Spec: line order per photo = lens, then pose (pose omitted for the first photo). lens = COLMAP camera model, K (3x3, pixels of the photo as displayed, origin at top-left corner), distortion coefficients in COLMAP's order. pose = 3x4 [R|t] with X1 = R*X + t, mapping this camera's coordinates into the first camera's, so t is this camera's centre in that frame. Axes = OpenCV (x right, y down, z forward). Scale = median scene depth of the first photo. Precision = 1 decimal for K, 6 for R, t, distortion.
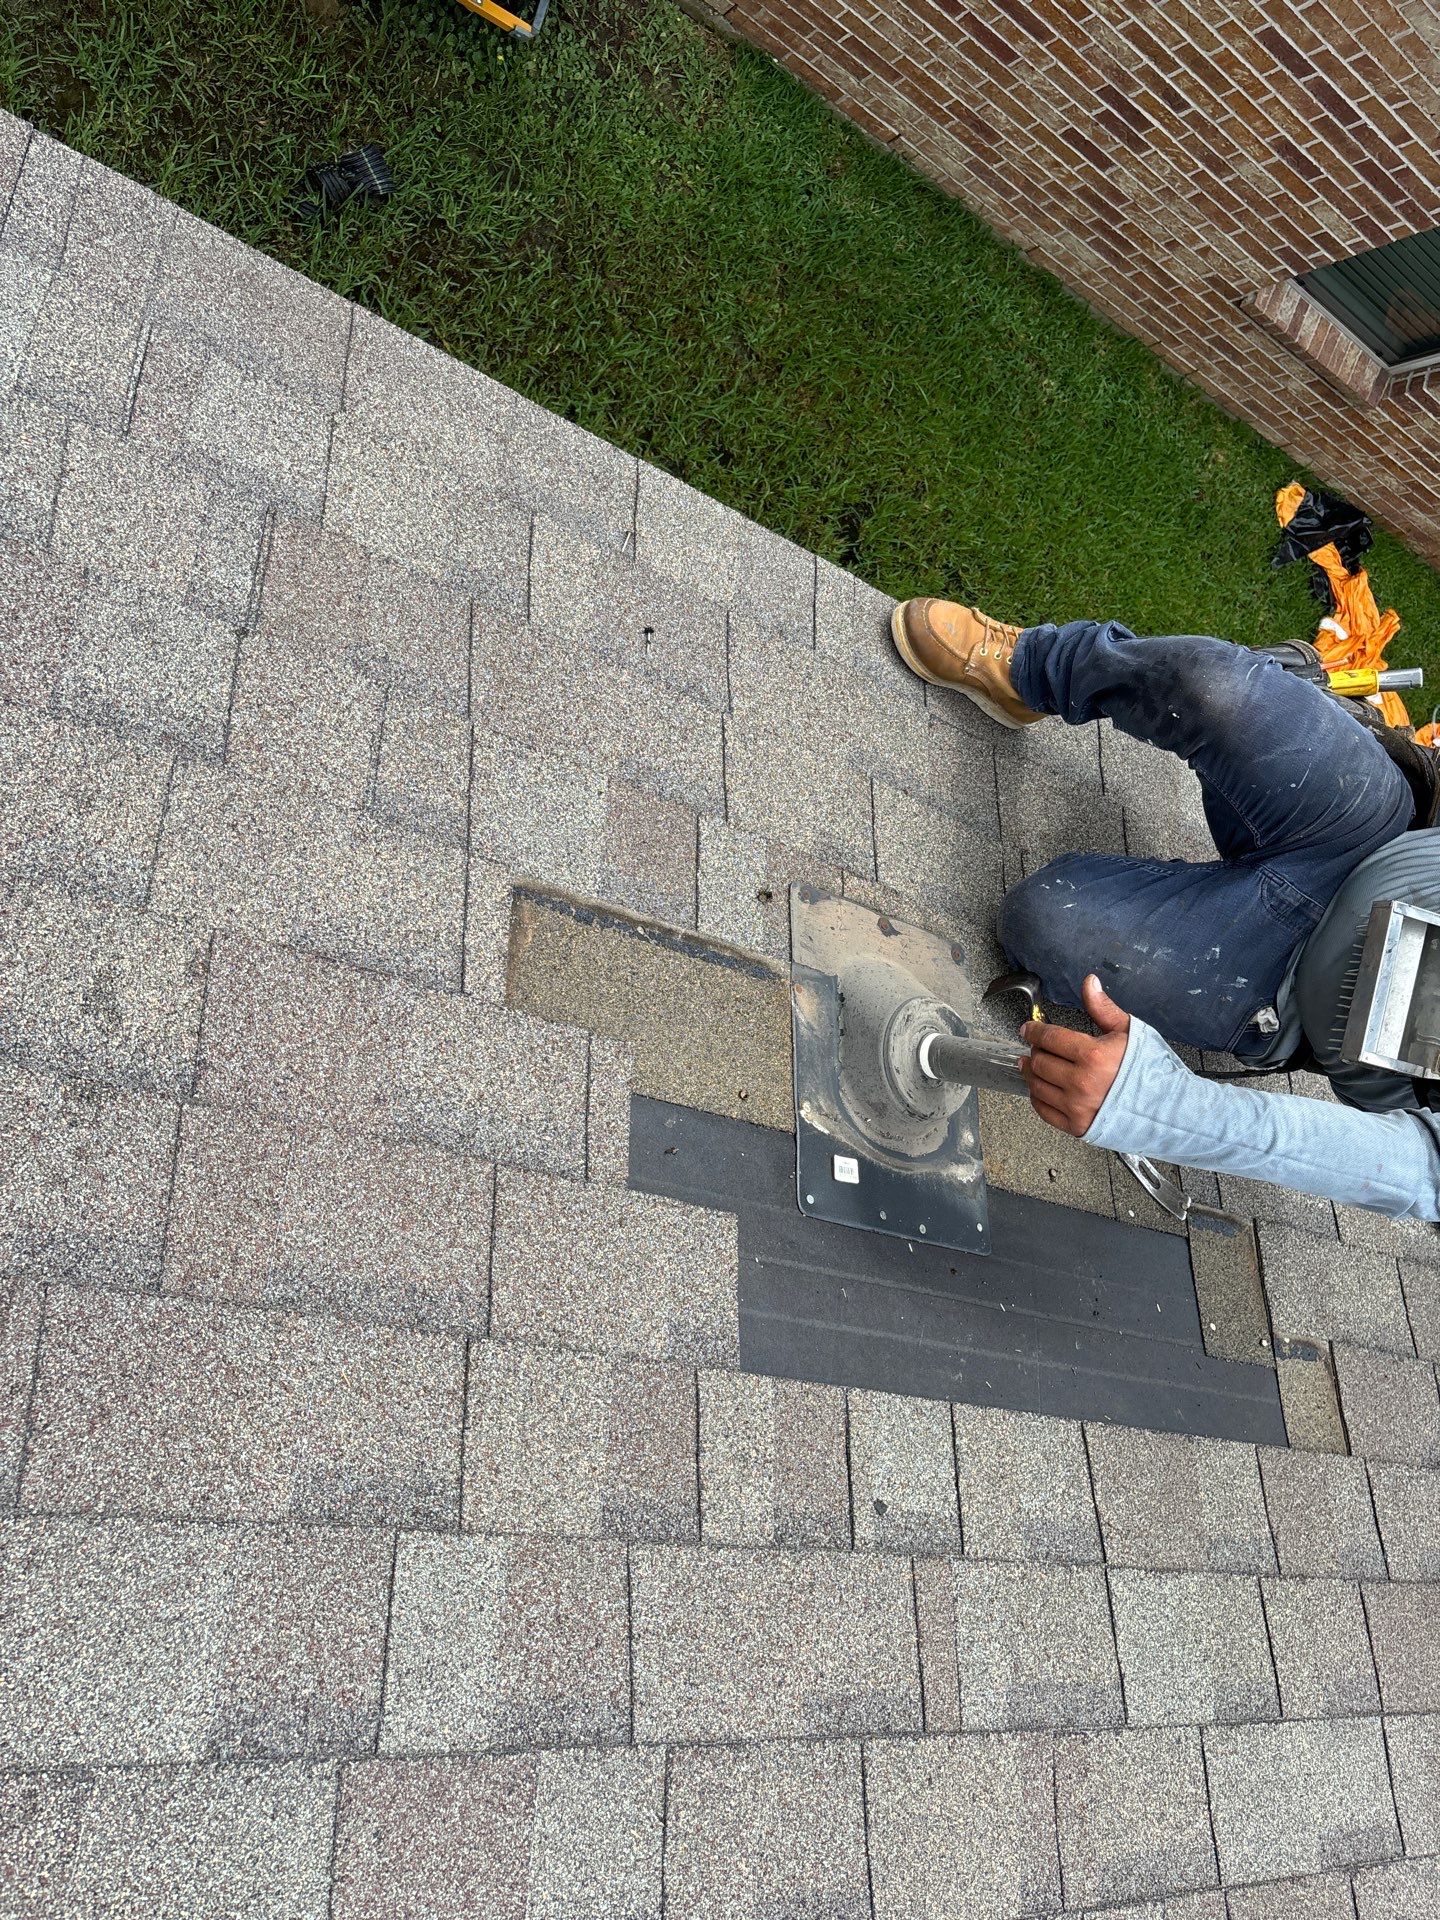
lens RADIAL K [[1453.4, 0, 719.4], [0, 1453.4, 949.5], [0, 0, 1]] dist [0.009929, -0.009133]
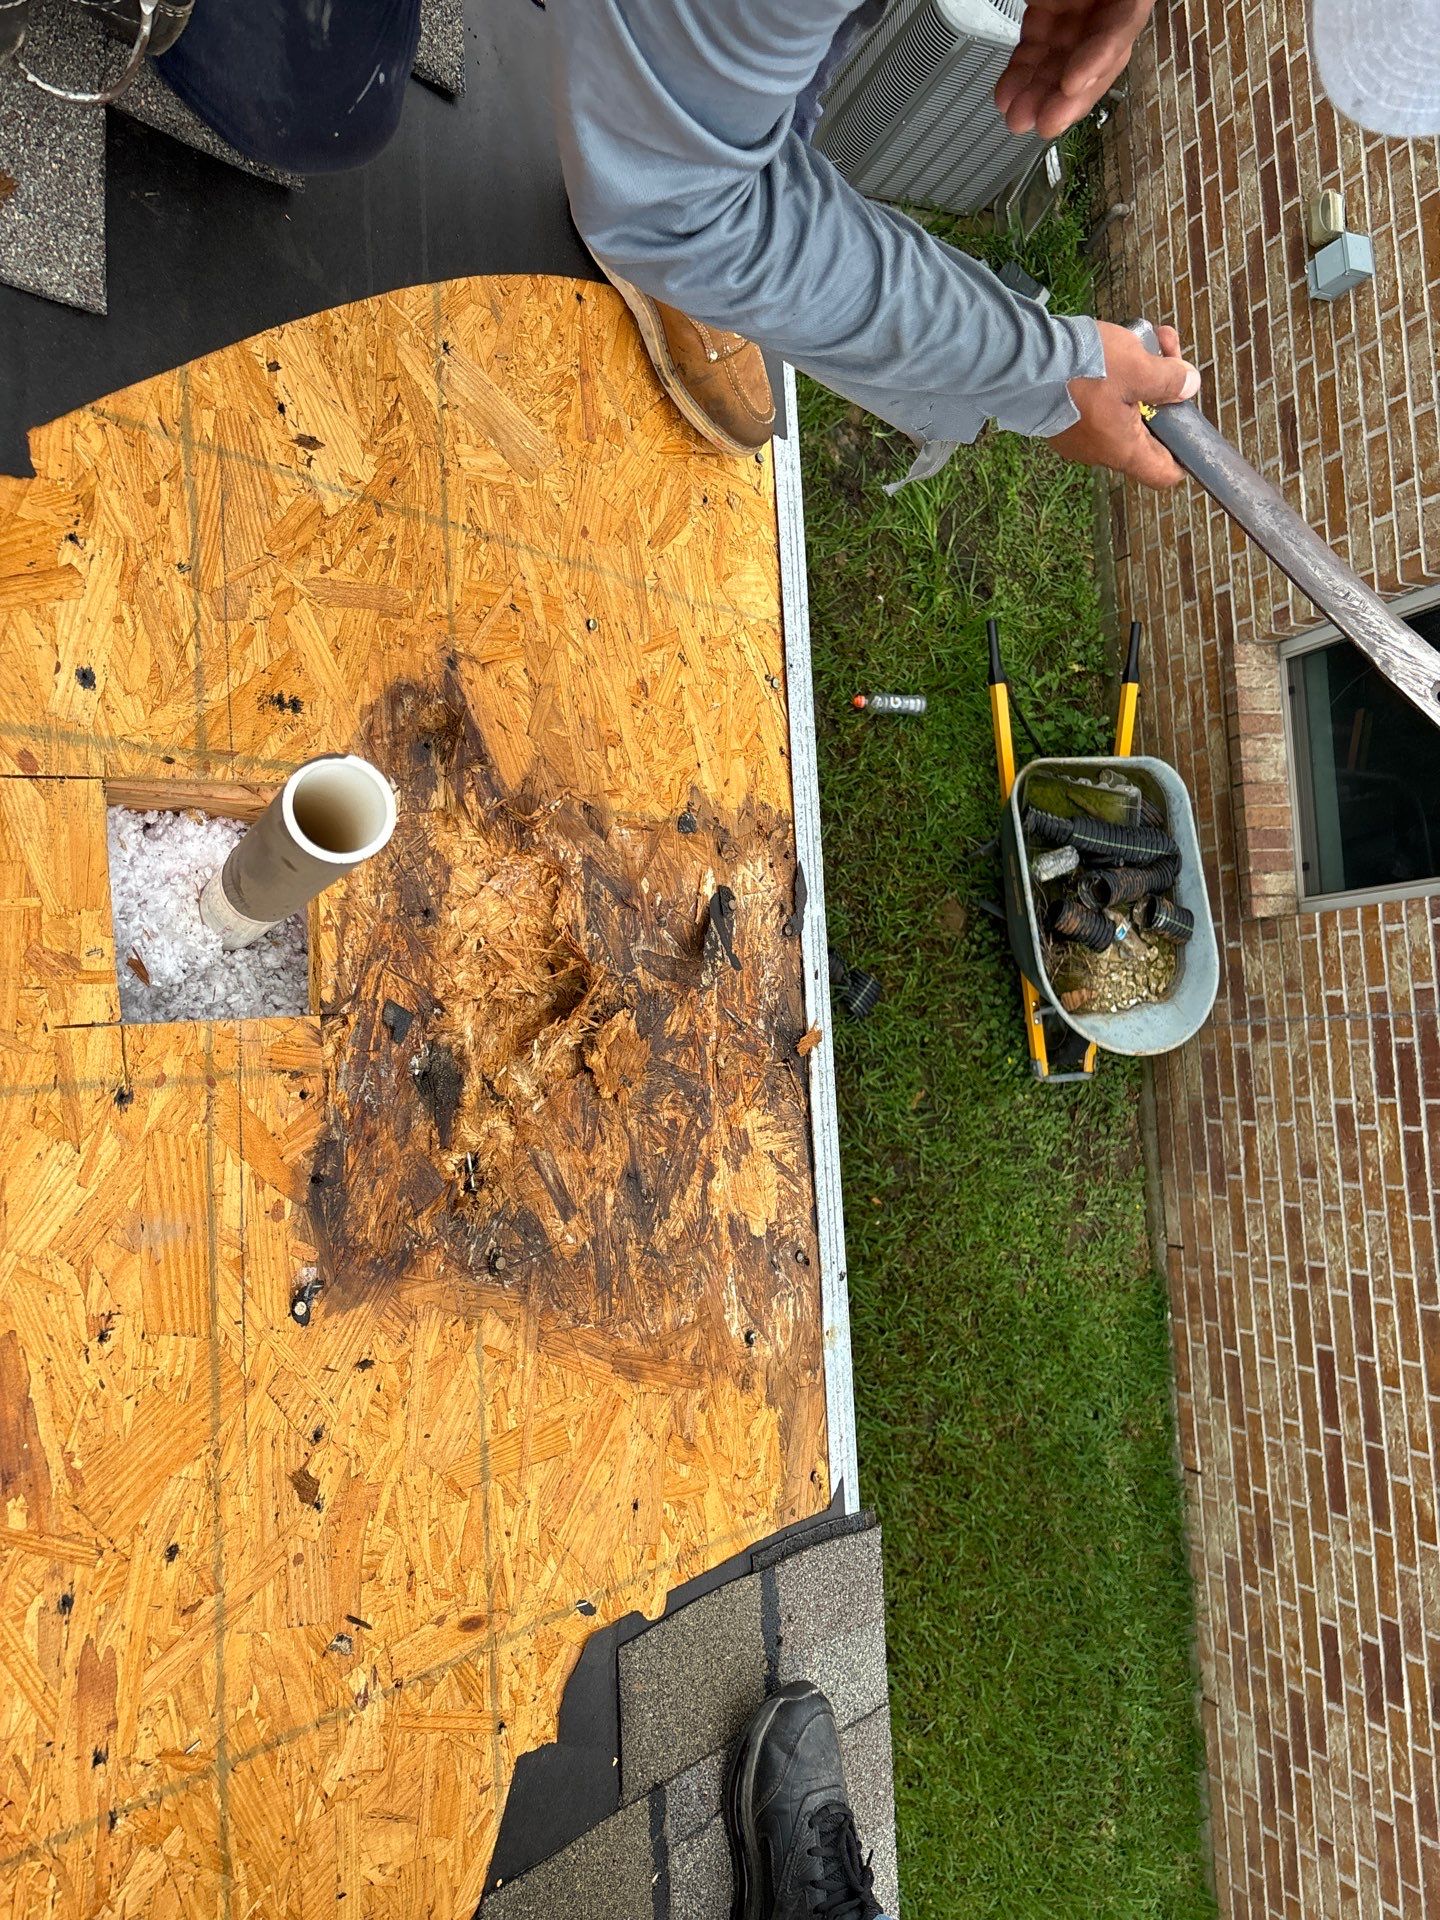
lens RADIAL K [[1445.2, 0, 720.0], [0, 1445.2, 960.0], [0, 0, 1]] dist [0.062505, -0.086278]
pose [[0.504036, 0.736166, -0.451673, 0.525694], [-0.832601, 0.275124, -0.480711, 0.201763], [-0.229617, 0.618358, 0.751604, 0.578076]]
